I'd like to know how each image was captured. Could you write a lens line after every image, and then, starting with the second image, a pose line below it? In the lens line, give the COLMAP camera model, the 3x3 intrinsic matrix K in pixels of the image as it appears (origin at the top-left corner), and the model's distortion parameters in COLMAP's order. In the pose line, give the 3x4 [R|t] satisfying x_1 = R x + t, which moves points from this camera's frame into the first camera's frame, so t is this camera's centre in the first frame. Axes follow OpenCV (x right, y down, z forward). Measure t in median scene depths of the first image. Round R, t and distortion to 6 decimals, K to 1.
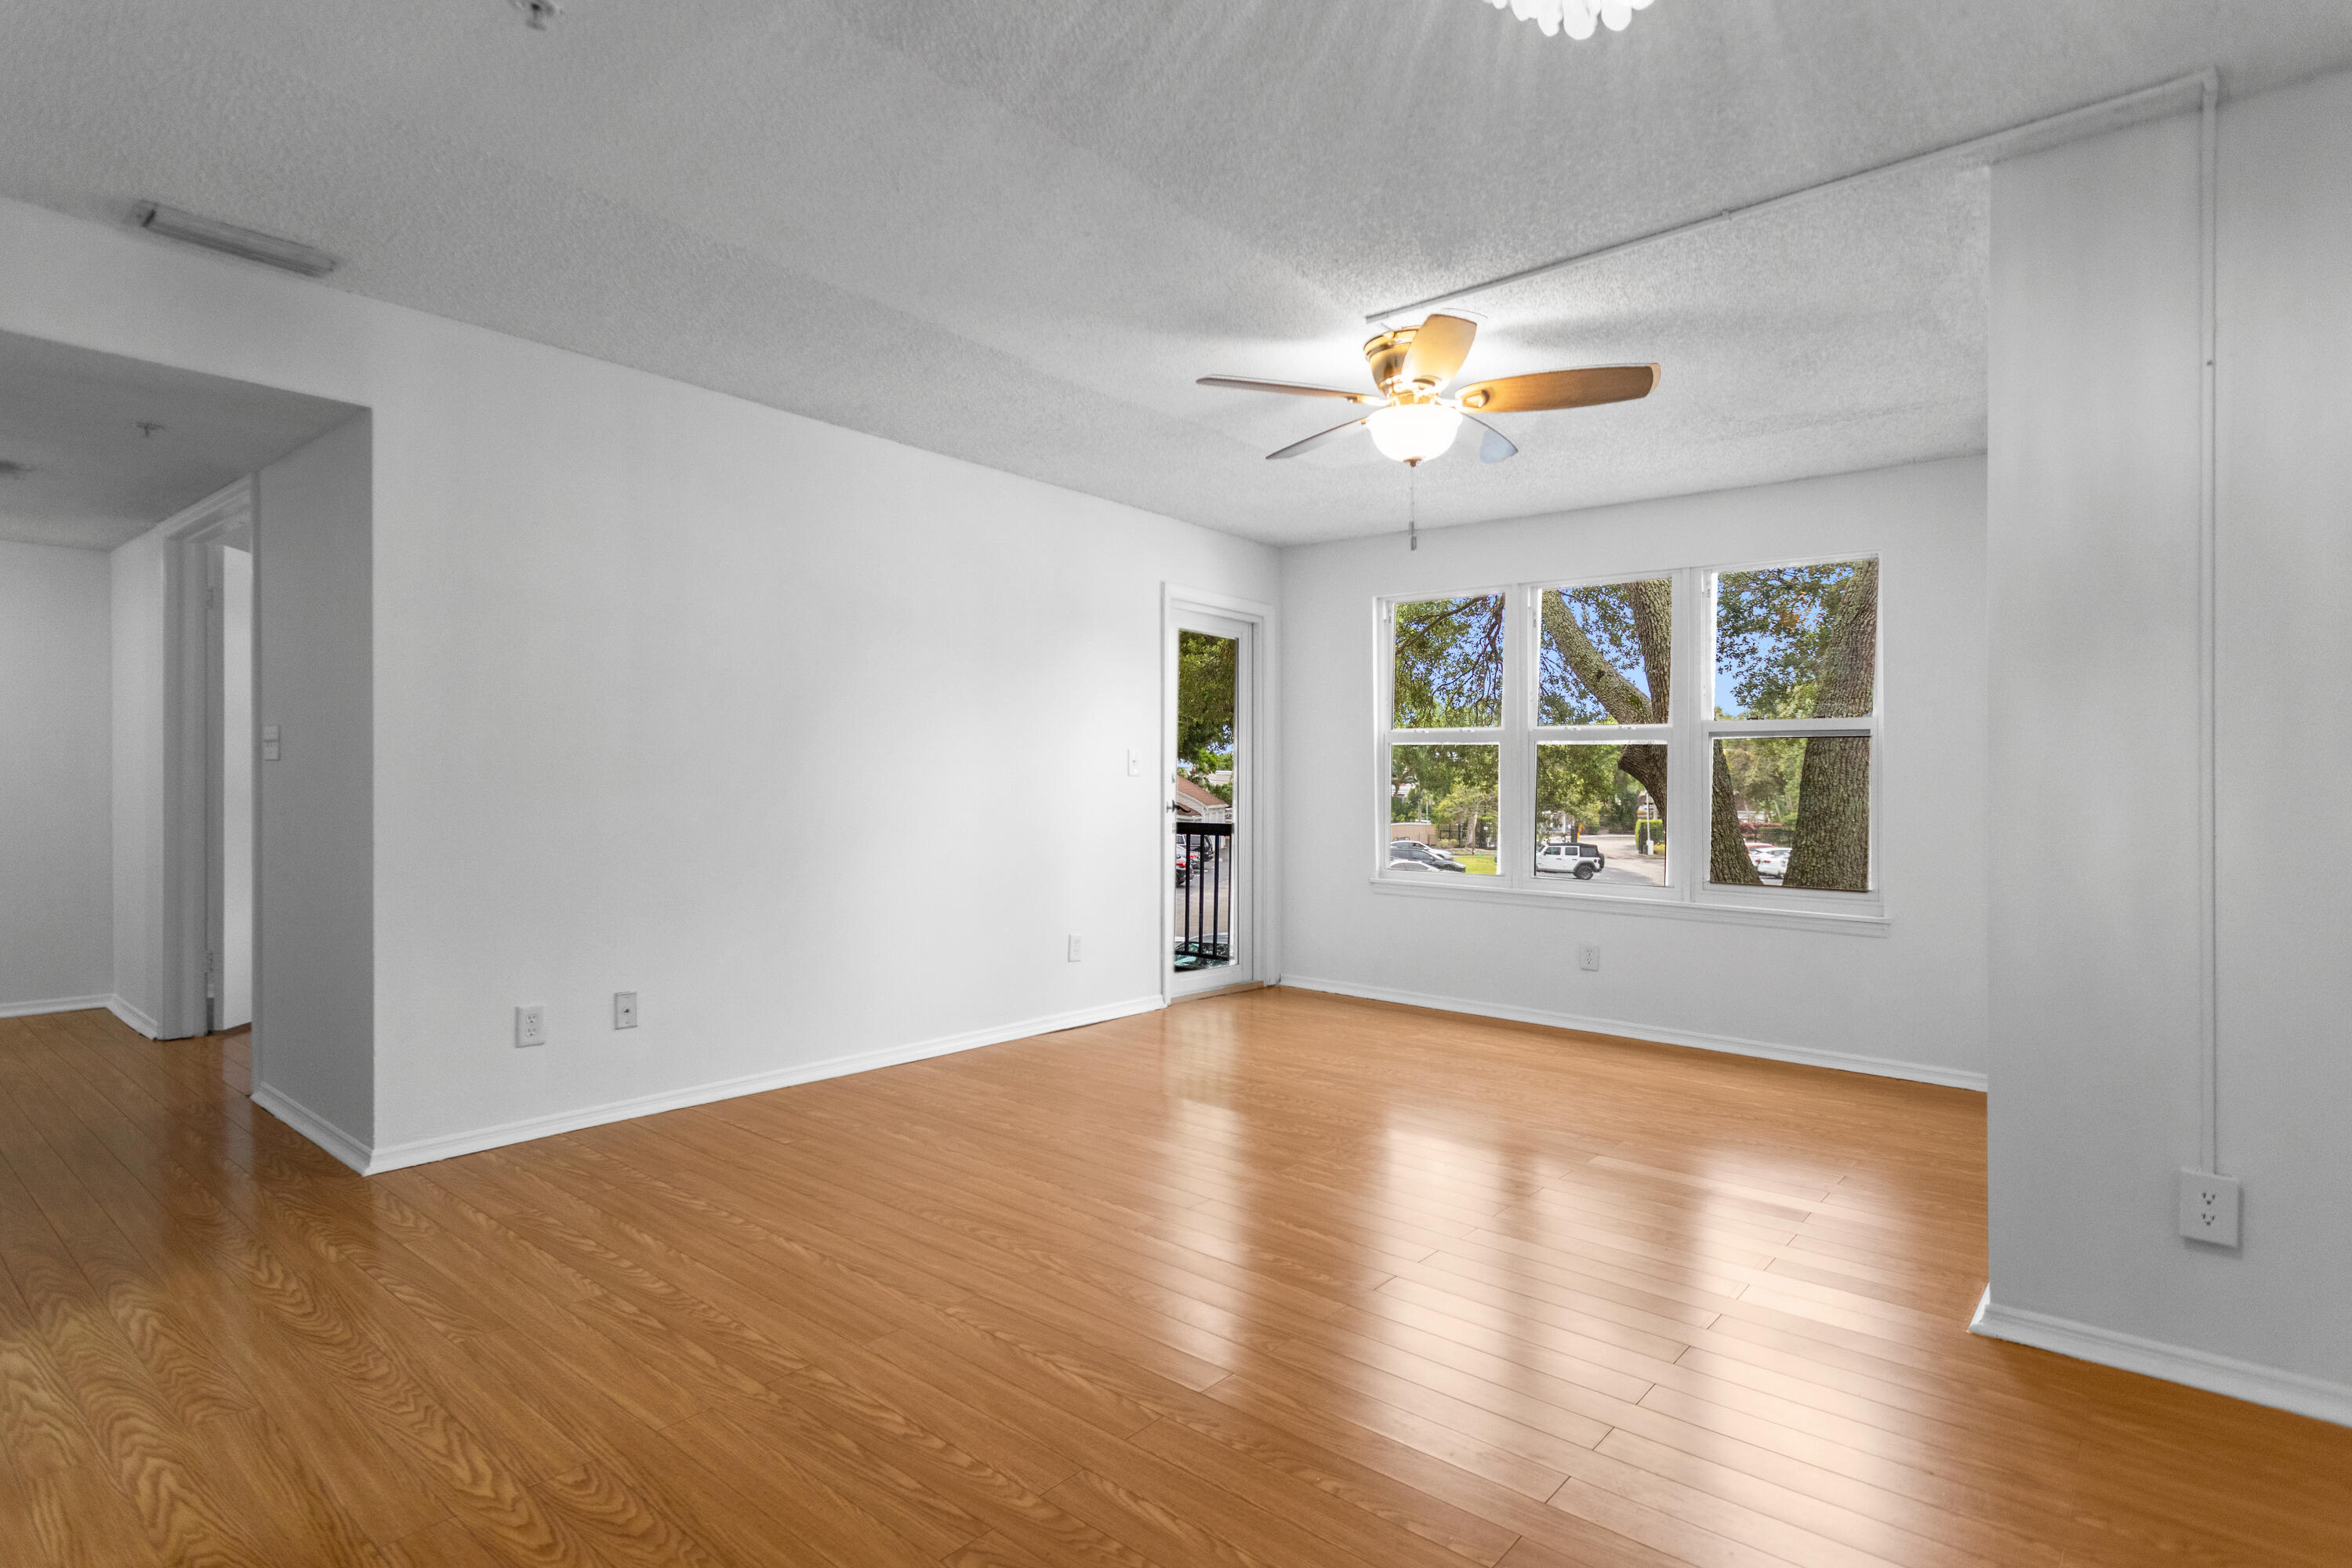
lens RADIAL K [[1200.3, 0, 1176.0], [0, 1200.3, 784.0], [0, 0, 1]] dist [0.003613, 0.000891]
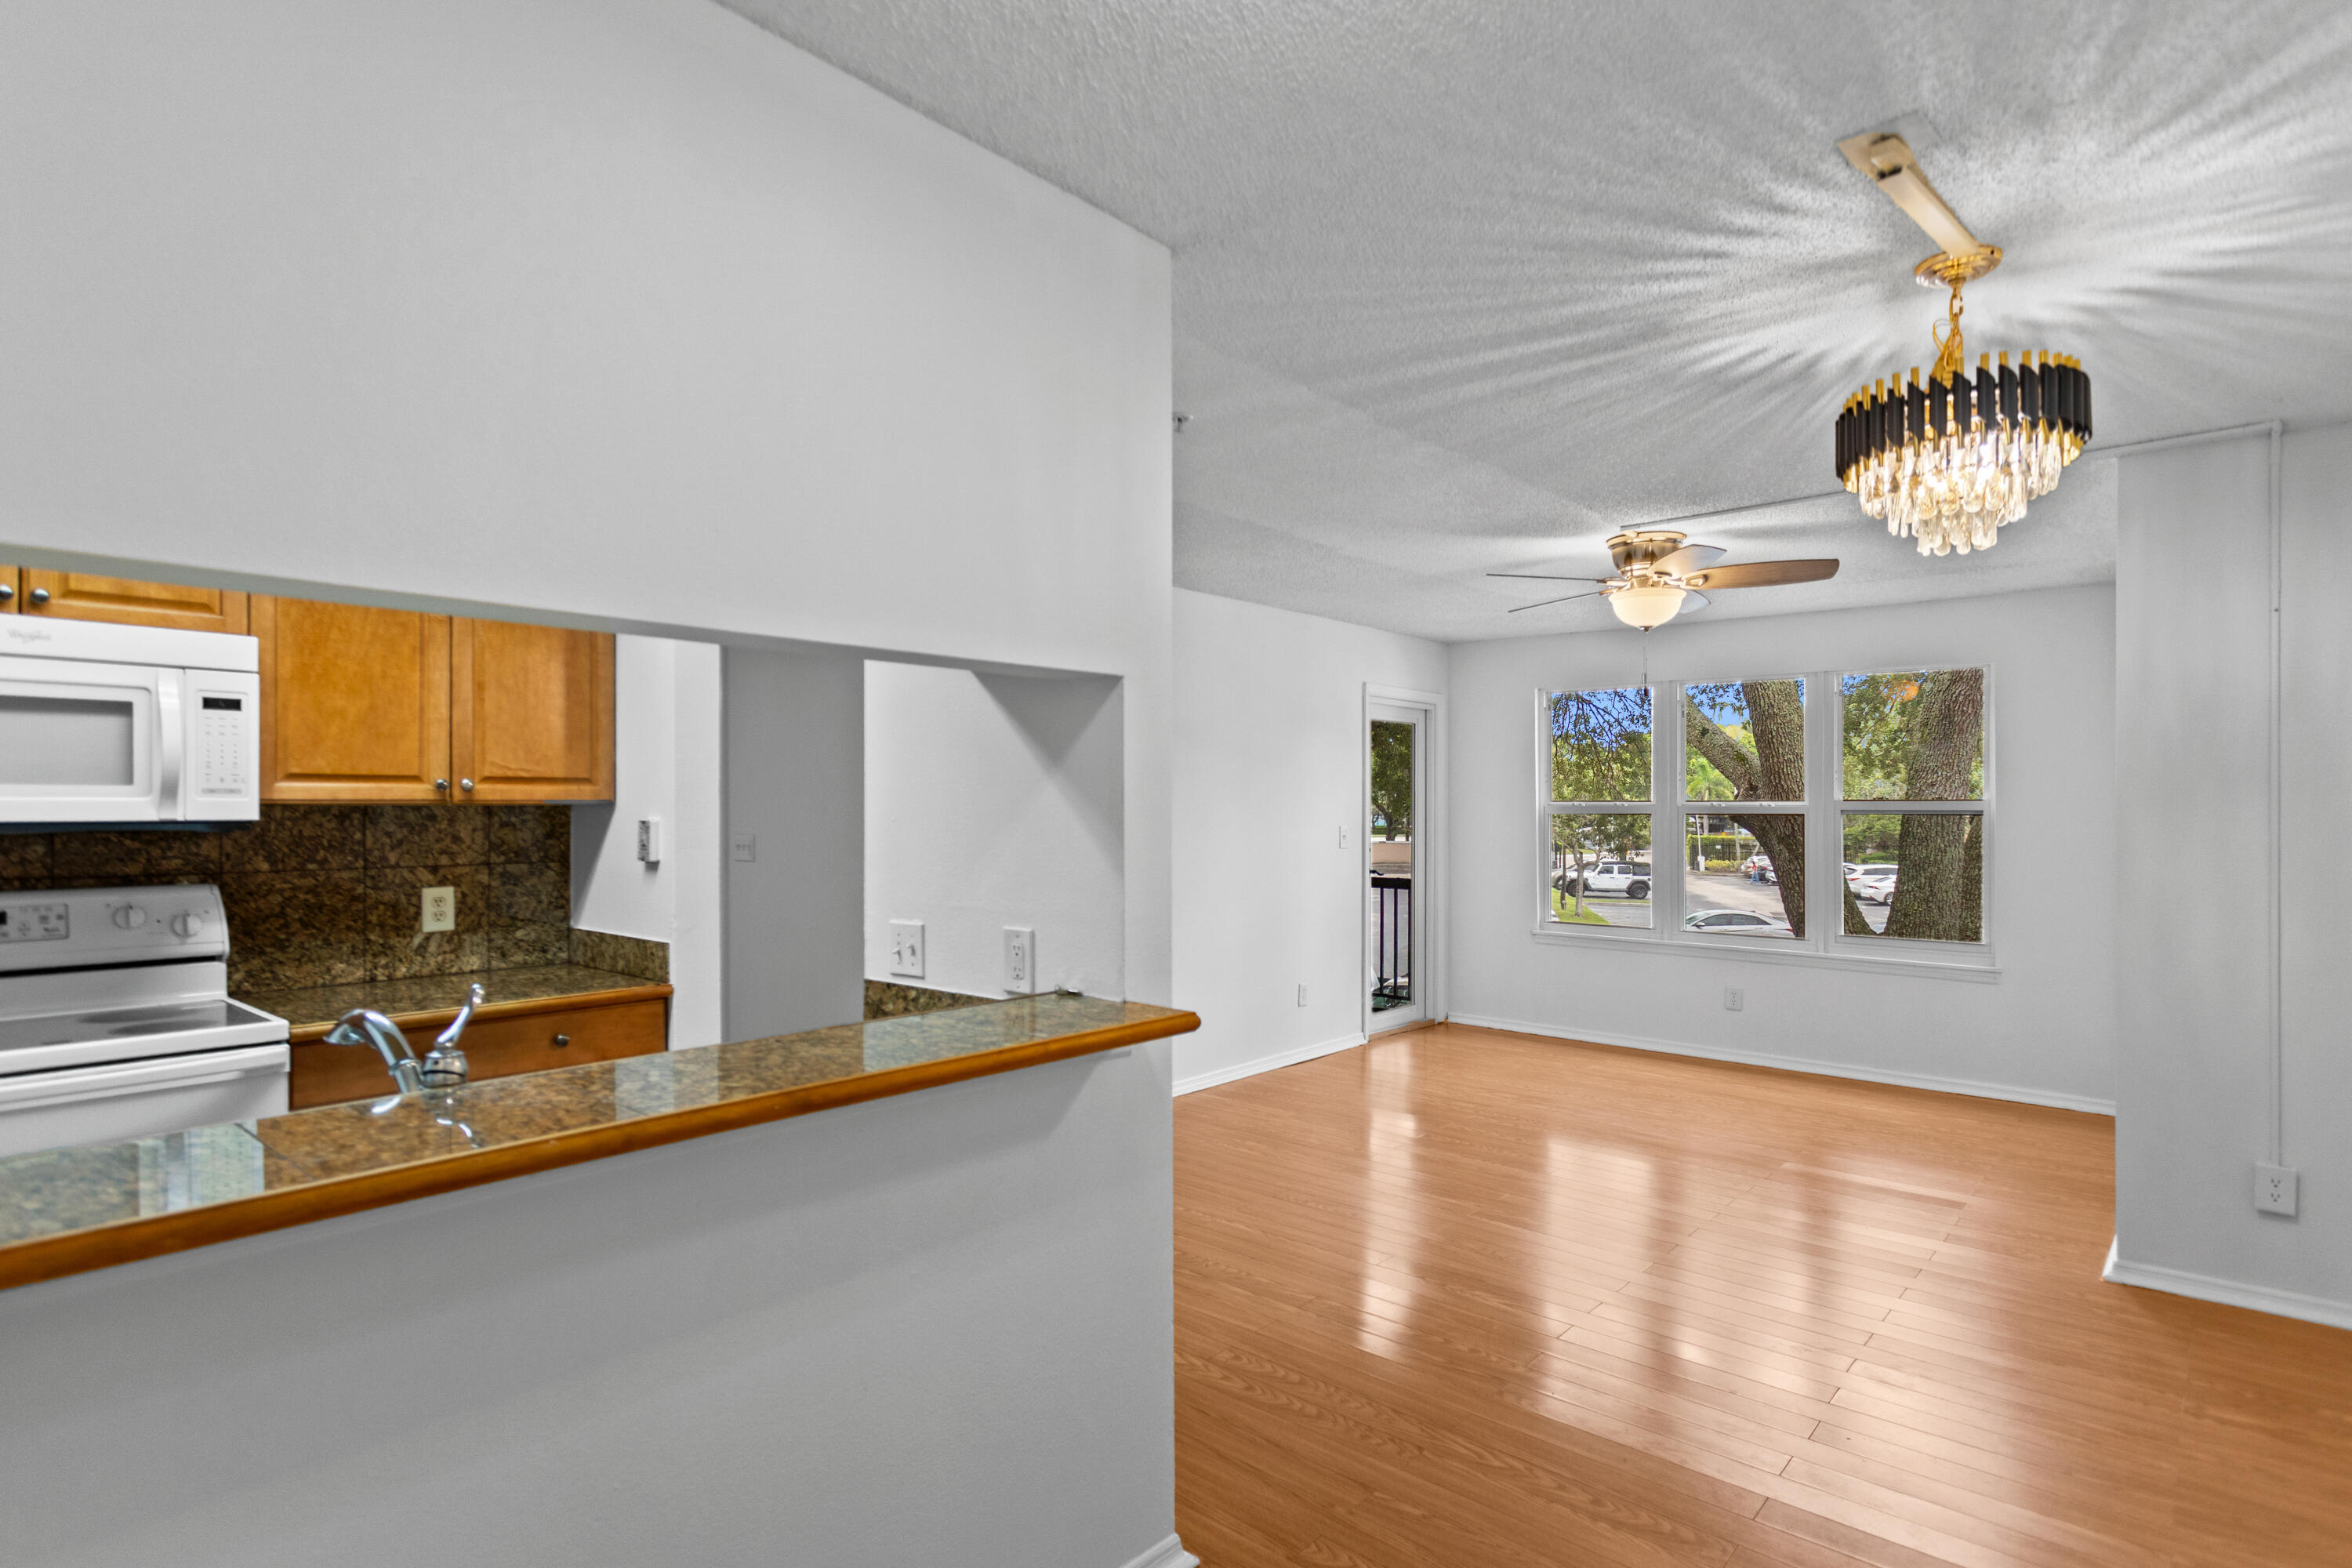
lens RADIAL K [[1214.3, 0, 1179.5], [0, 1214.3, 801.2], [0, 0, 1]] dist [0.006079, -0.000438]
pose [[0.999640, -0.011668, -0.024179, -0.239637], [0.011585, 0.999927, -0.003576, -0.071522], [0.024219, 0.003294, 0.999701, -0.286100]]
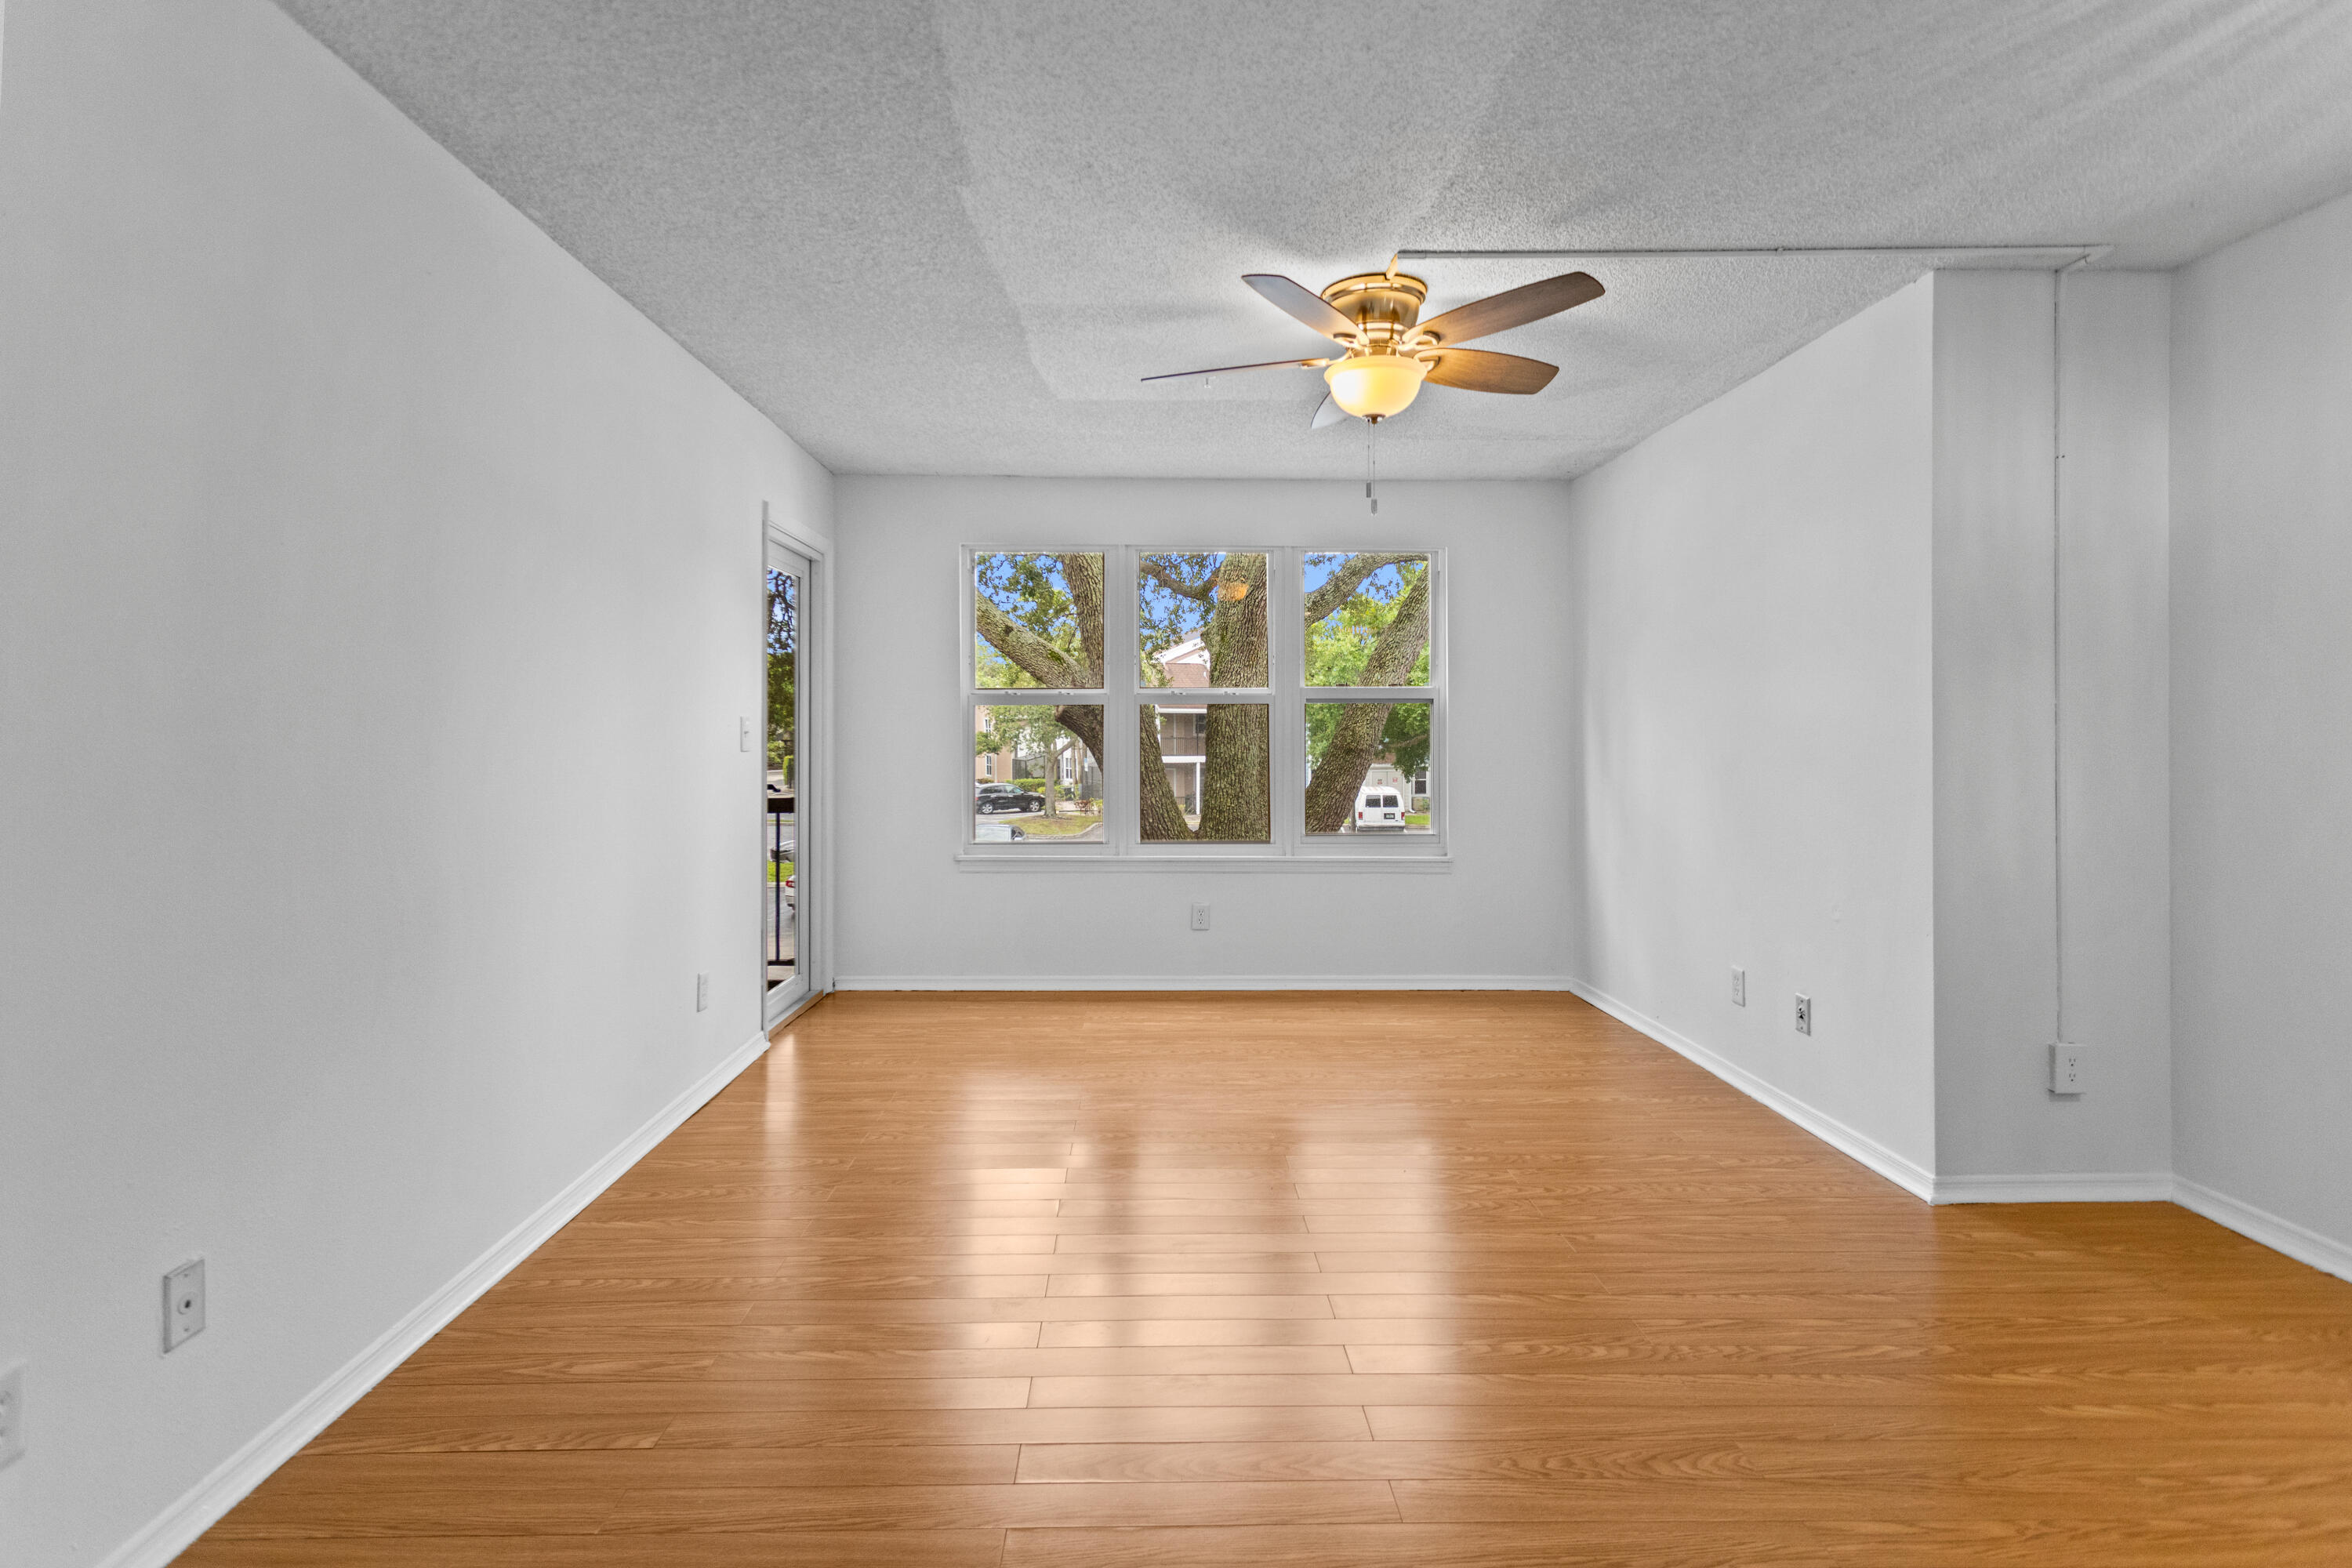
lens RADIAL K [[1142.8, 0, 1162.2], [0, 1142.8, 728.8], [0, 0, 1]] dist [0.005550, 0.000679]
pose [[0.751366, -0.014602, 0.659724, -0.435710], [0.011613, 0.999893, 0.008905, -0.034896], [-0.659783, 0.000971, 0.751456, 0.384432]]
